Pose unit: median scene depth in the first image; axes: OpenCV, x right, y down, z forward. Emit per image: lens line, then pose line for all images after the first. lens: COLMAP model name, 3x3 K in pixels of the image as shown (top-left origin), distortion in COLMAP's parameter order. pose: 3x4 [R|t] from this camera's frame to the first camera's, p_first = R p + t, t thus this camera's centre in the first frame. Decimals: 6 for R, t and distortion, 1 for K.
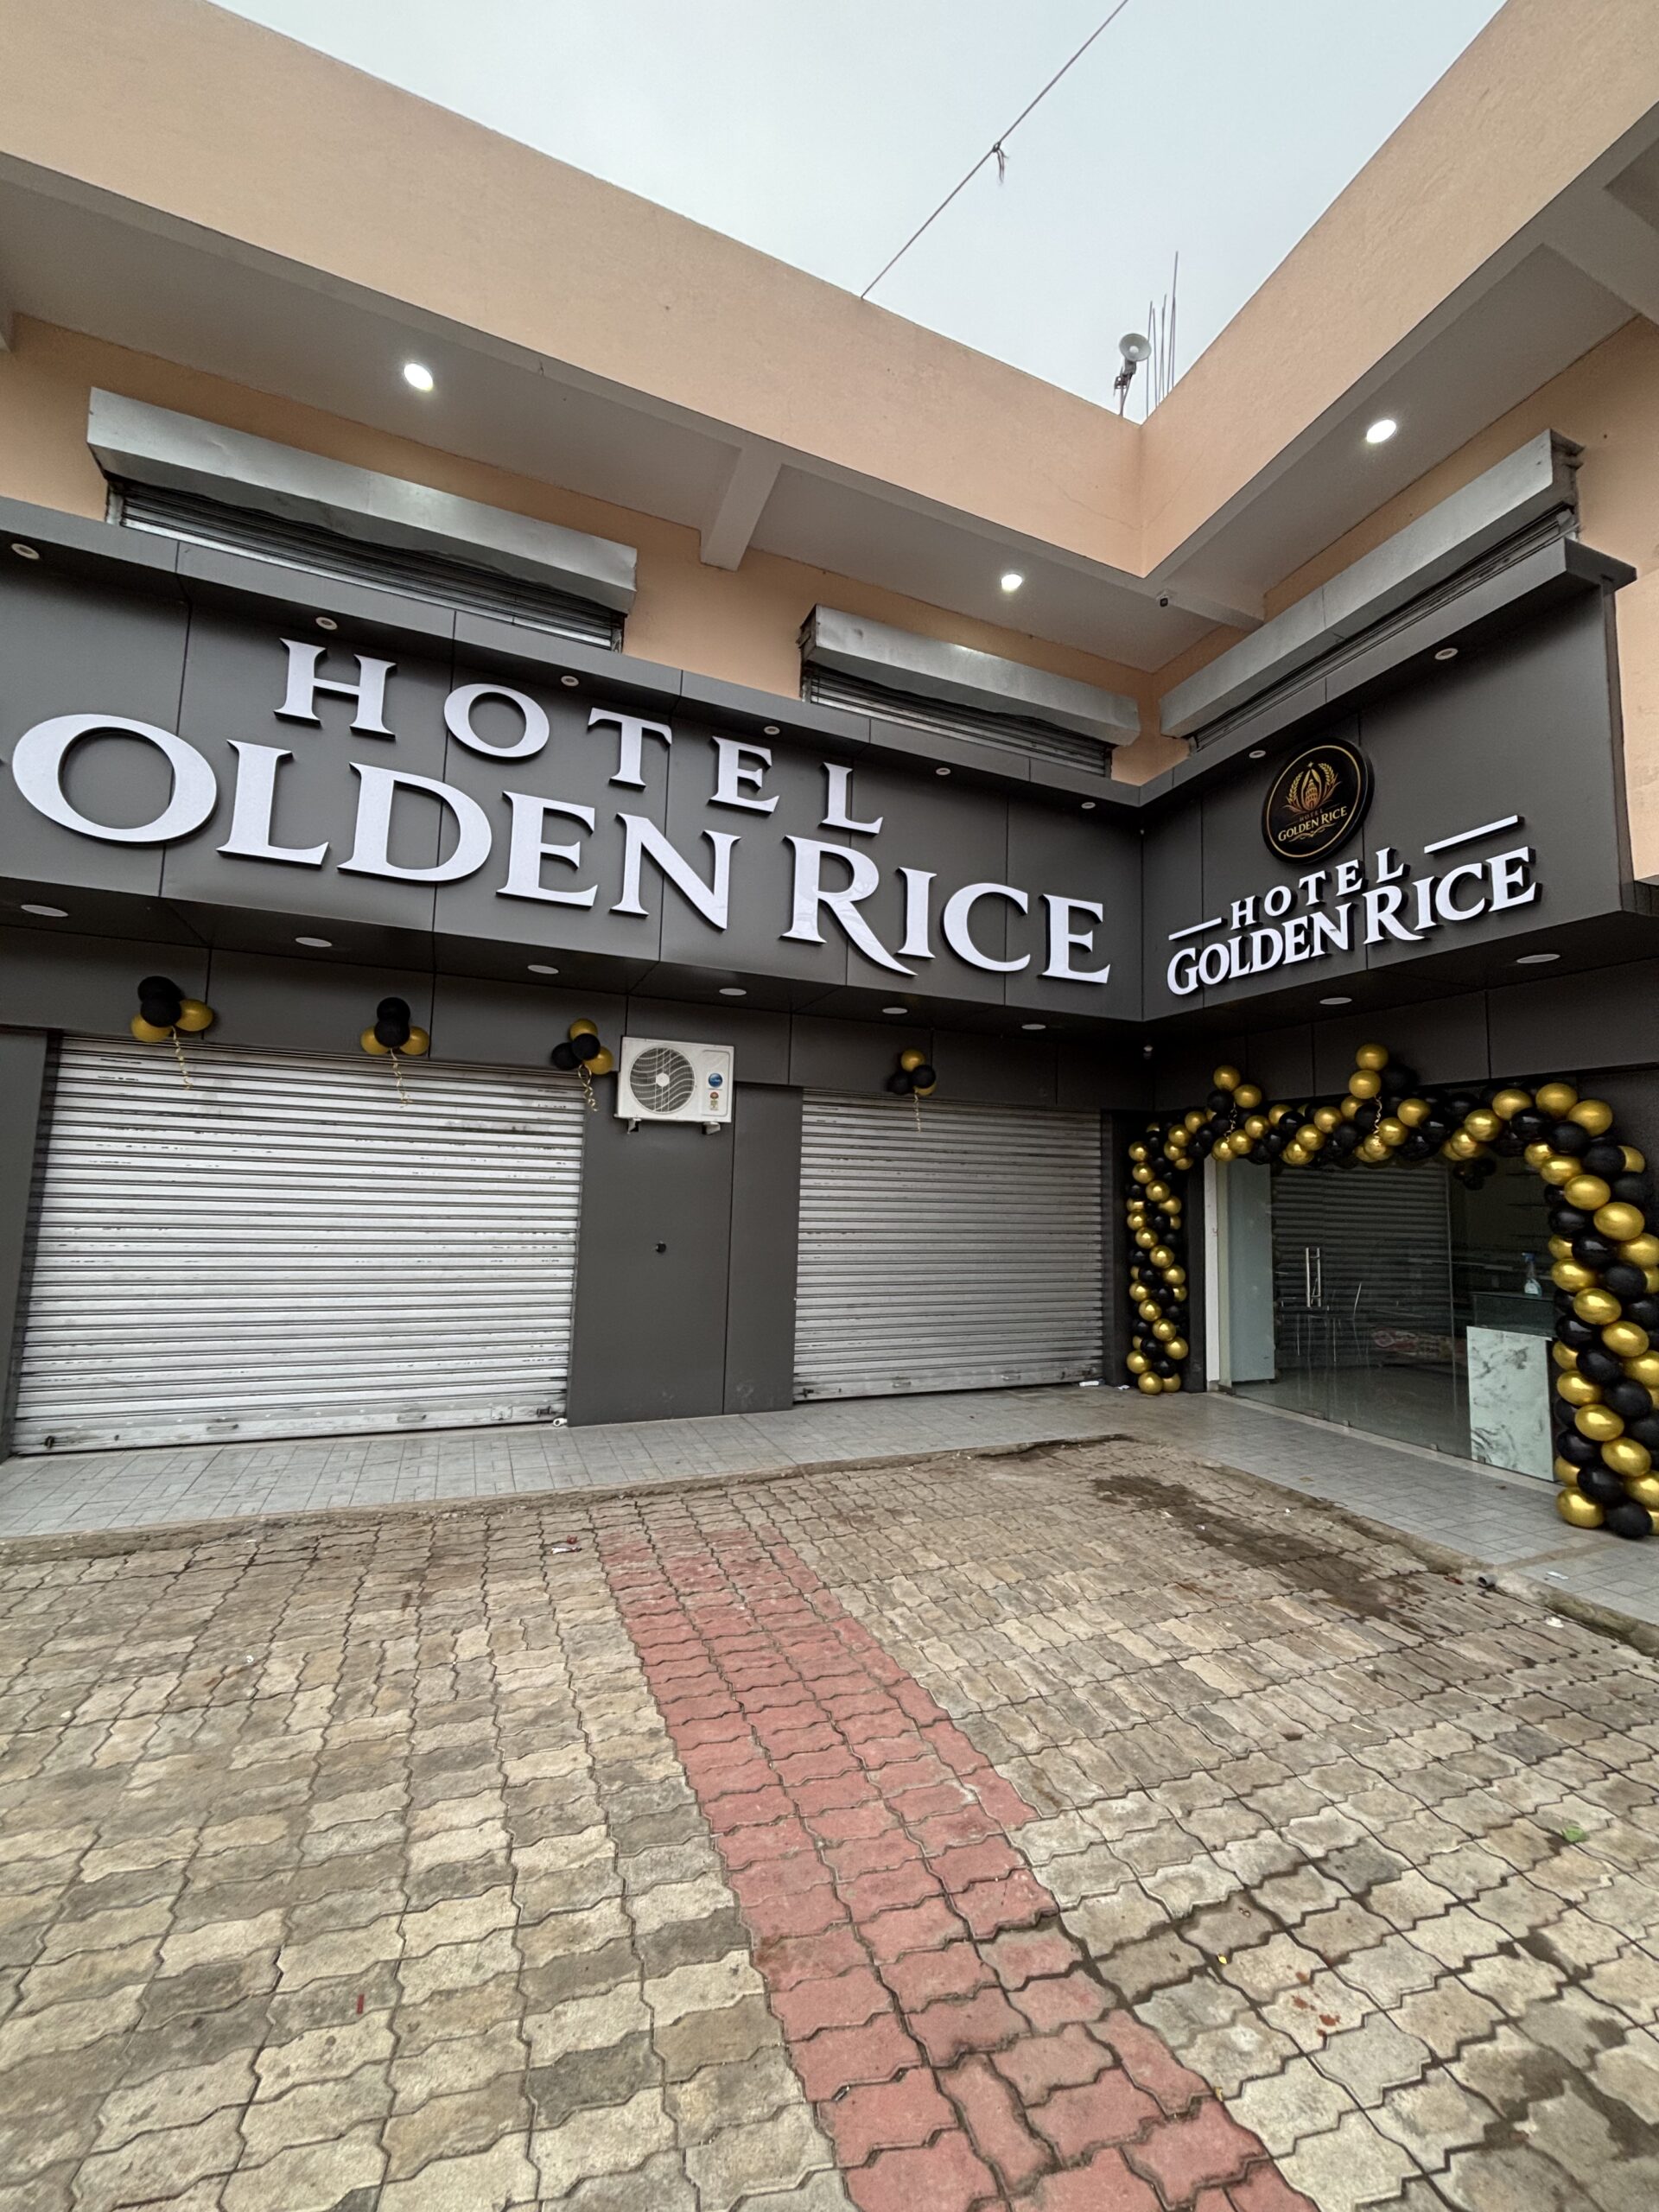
lens RADIAL K [[897.1, 0, 830.1], [0, 897.1, 1096.6], [0, 0, 1]] dist [-0.013826, 0.015293]
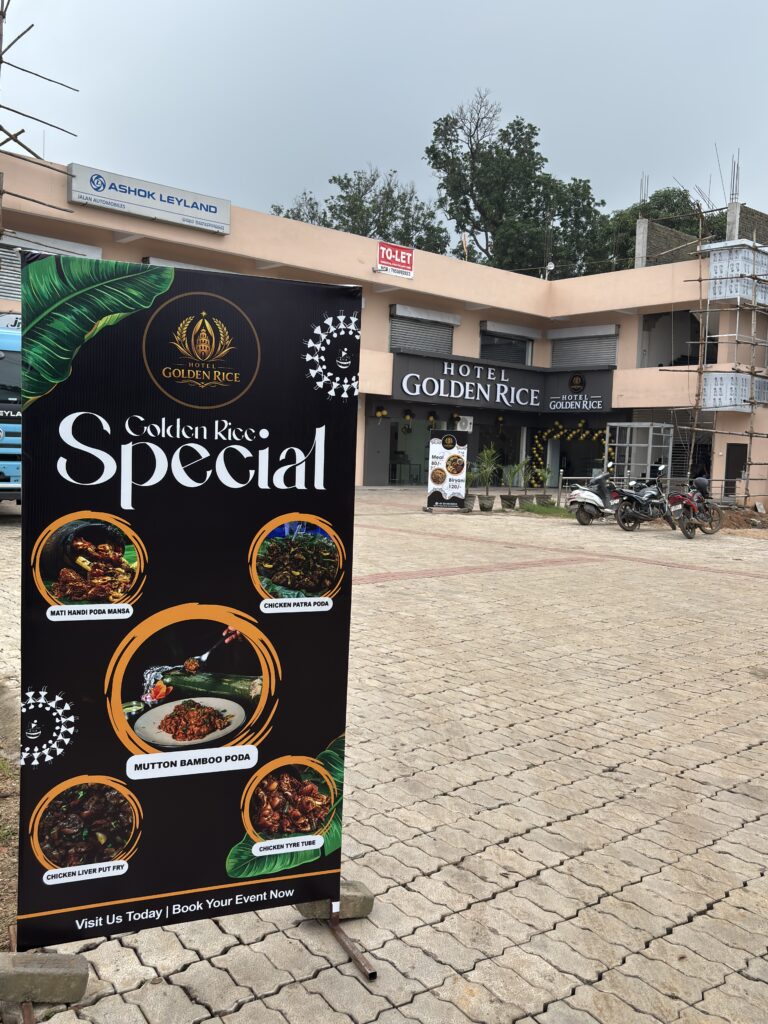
lens RADIAL K [[965.8, 0, 384.0], [0, 965.8, 512.0], [0, 0, 1]] dist [0.130608, -0.357026]
pose [[0.942063, -0.013246, 0.335175, -2.856346], [-0.046195, 0.984576, 0.168749, -0.501172], [-0.332241, -0.174455, 0.926920, -4.735030]]
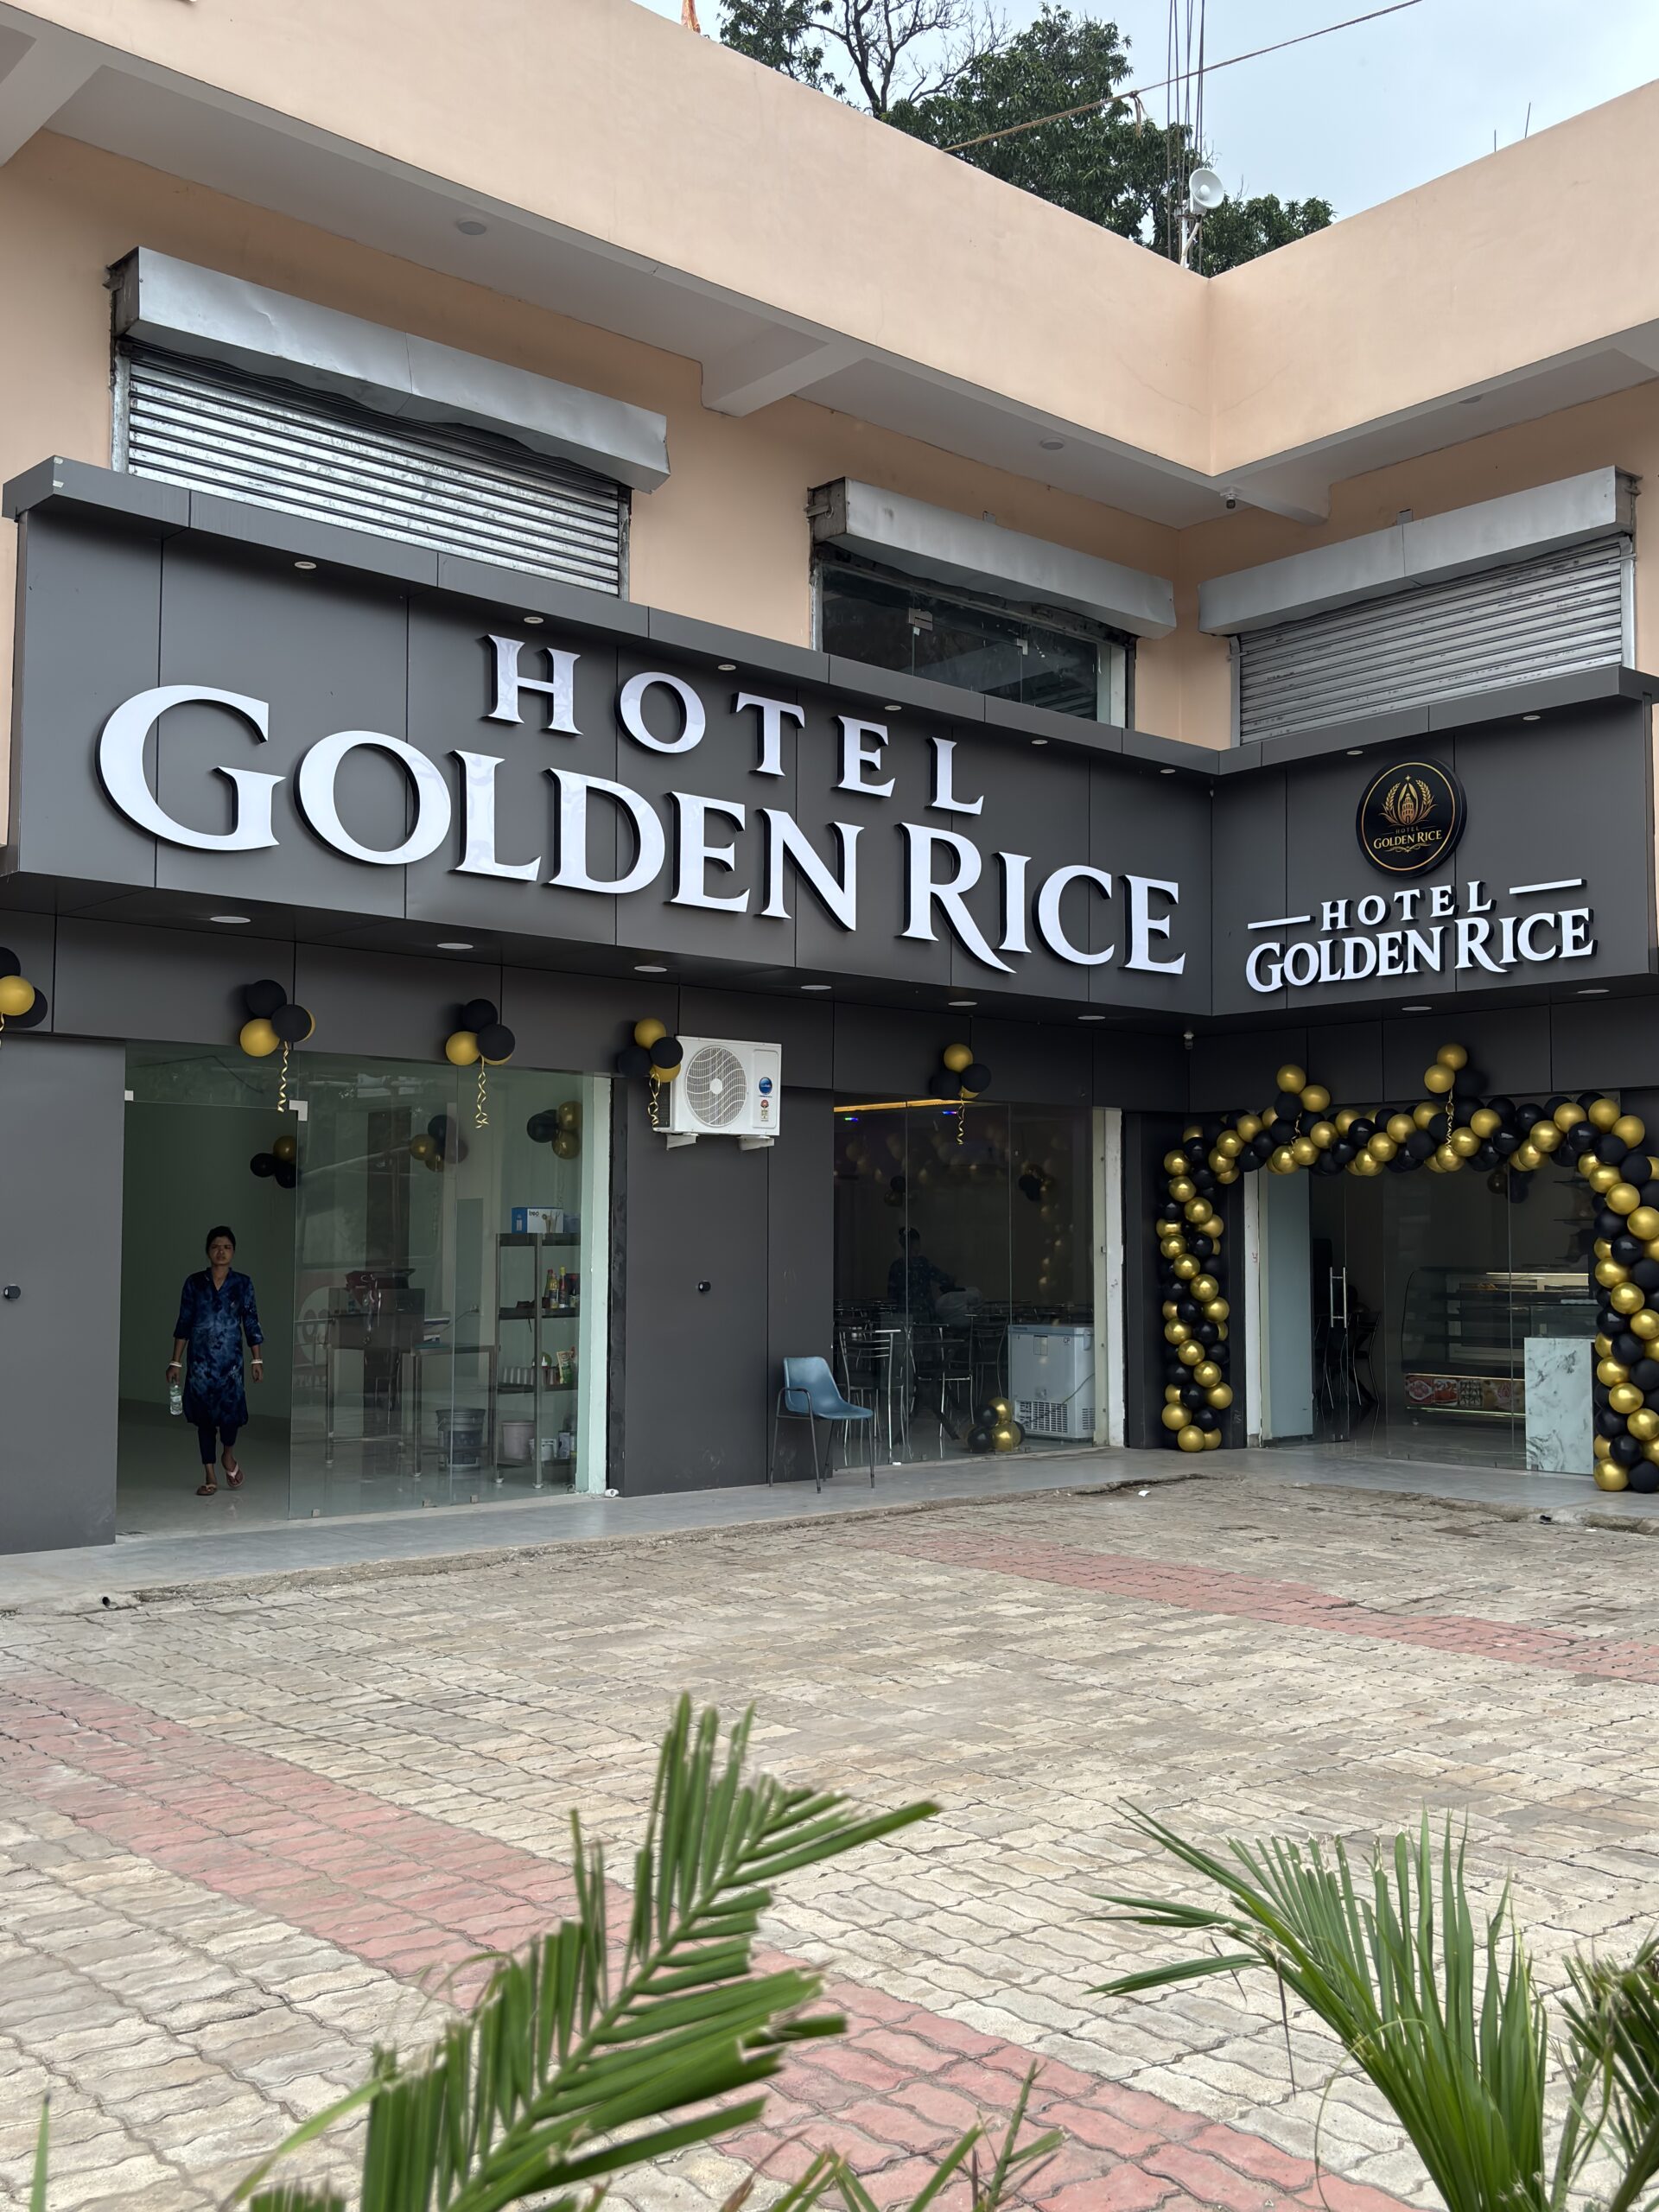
lens RADIAL K [[2179.6, 0, 817.2], [0, 2179.6, 1102.3], [0, 0, 1]] dist [0.119404, -0.219105]
pose [[0.944970, -0.003308, 0.327141, -0.857046], [-0.010925, 0.999072, 0.041659, -0.100703], [-0.326975, -0.042940, 0.944057, -1.076176]]
